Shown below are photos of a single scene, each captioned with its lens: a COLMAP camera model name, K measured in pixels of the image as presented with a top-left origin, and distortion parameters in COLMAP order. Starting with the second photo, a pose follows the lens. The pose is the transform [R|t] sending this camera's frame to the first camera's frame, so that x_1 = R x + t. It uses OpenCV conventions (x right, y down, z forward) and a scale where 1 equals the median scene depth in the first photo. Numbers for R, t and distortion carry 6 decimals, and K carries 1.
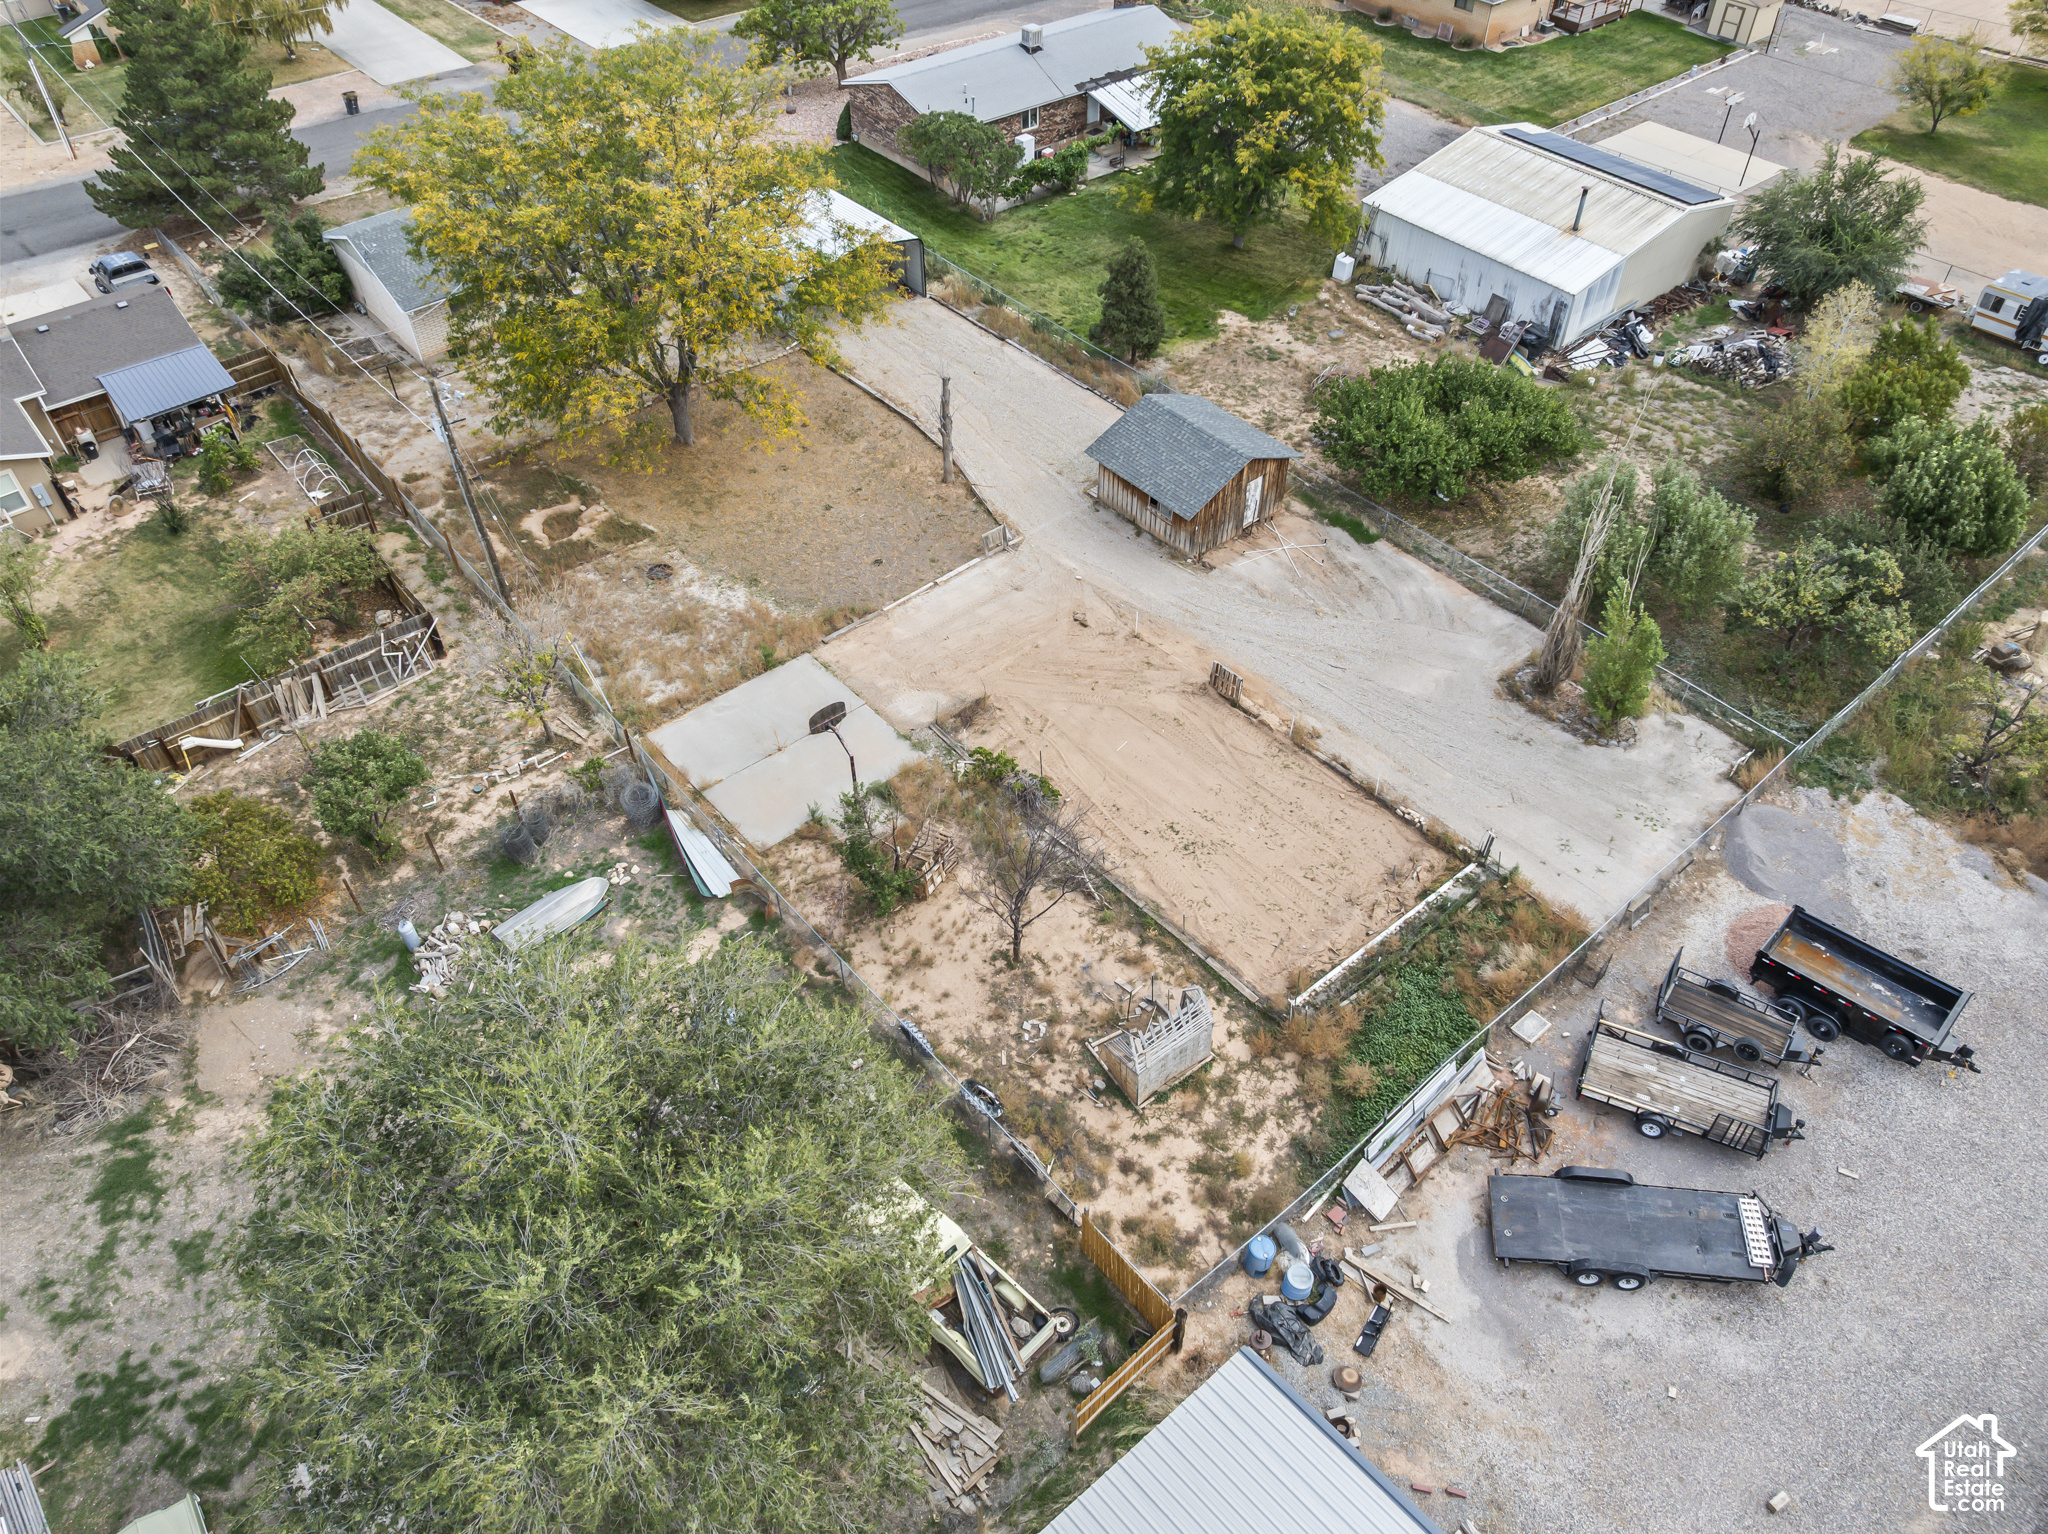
lens RADIAL K [[1433.3, 0, 1033.7], [0, 1433.3, 769.6], [0, 0, 1]] dist [-0.035356, 0.001530]
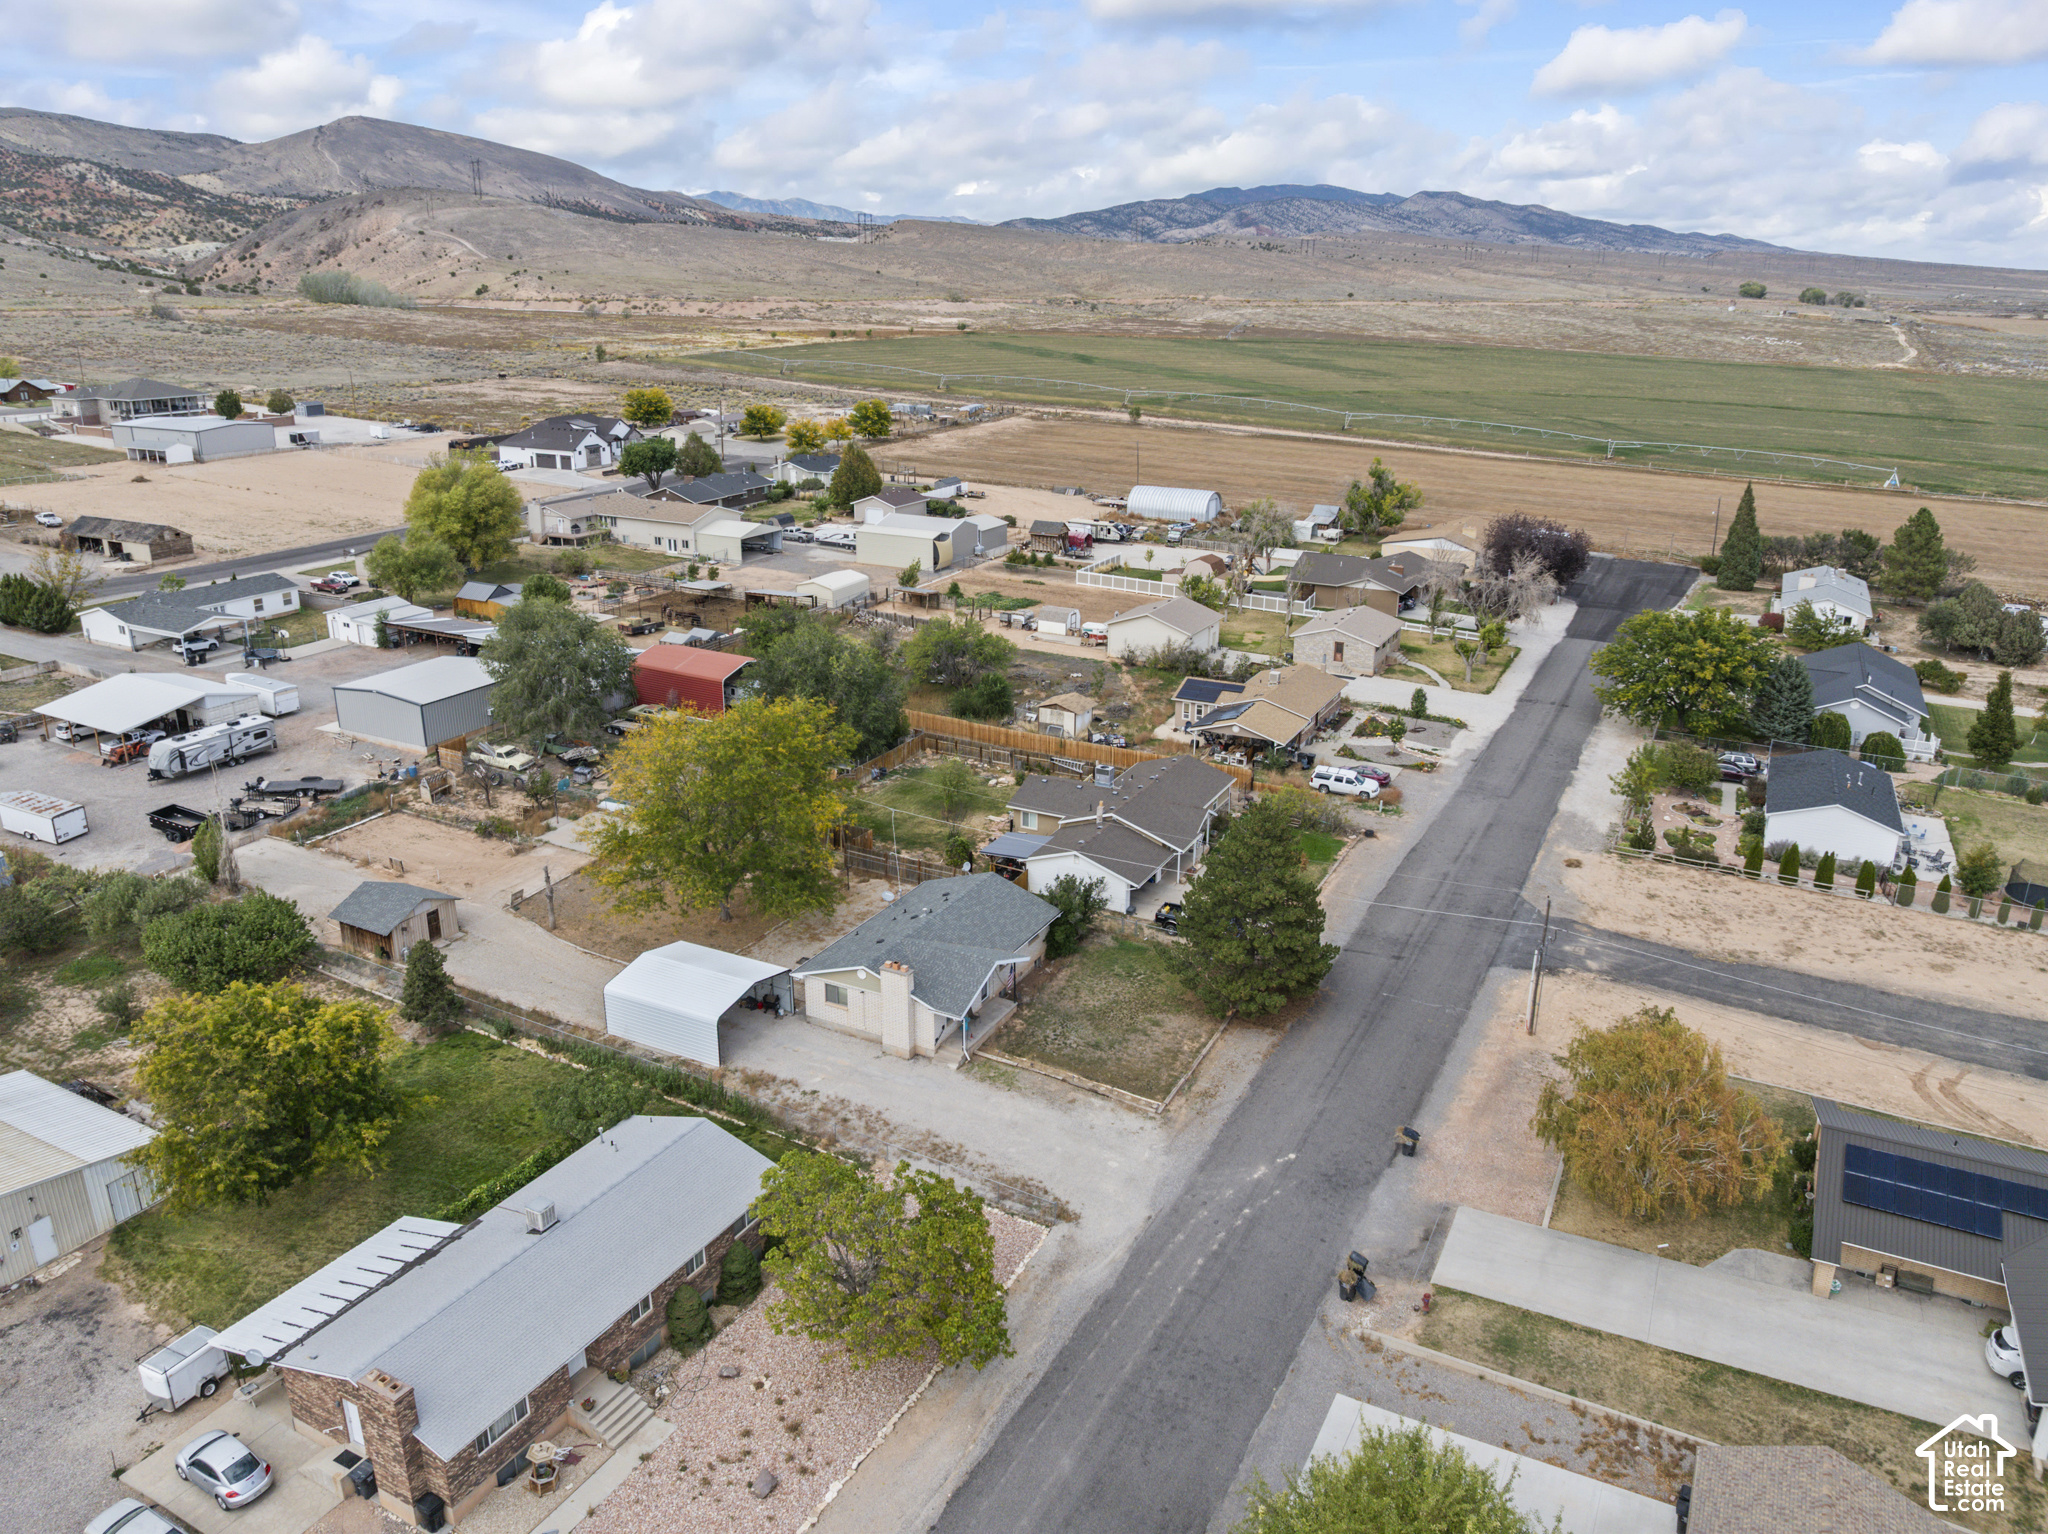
lens RADIAL K [[1439.5, 0, 1033.6], [0, 1439.5, 759.0], [0, 0, 1]] dist [-0.038227, 0.000860]
pose [[-0.925218, 0.112864, -0.362261, 0.006772], [-0.277398, 0.450211, 0.848741, -2.272265], [0.258886, 0.885761, -0.385235, 1.962710]]
